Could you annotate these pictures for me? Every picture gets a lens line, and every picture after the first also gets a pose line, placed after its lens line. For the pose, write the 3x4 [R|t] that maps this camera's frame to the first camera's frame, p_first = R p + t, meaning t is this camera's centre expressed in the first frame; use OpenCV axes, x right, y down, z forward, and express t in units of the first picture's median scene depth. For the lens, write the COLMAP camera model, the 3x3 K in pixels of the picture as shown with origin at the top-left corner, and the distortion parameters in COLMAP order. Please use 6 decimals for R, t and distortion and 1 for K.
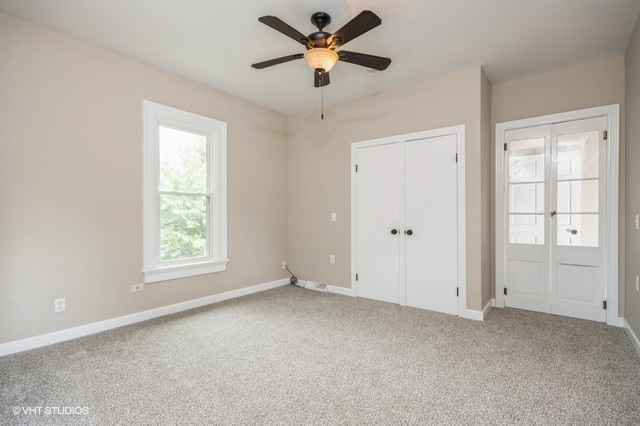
lens RADIAL K [[307.0, 0, 316.6], [0, 307.0, 210.5], [0, 0, 1]] dist [0.001021, 0.000186]
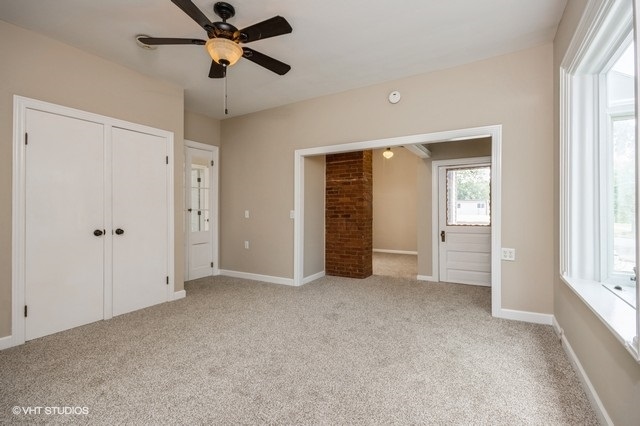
lens RADIAL K [[307.0, 0, 316.6], [0, 307.0, 210.5], [0, 0, 1]] dist [0.001021, 0.000186]
pose [[-0.143505, -0.001242, 0.989649, -0.732163], [0.000682, 0.999999, 0.001354, 0.010601], [-0.989649, 0.000869, -0.143504, 0.631113]]
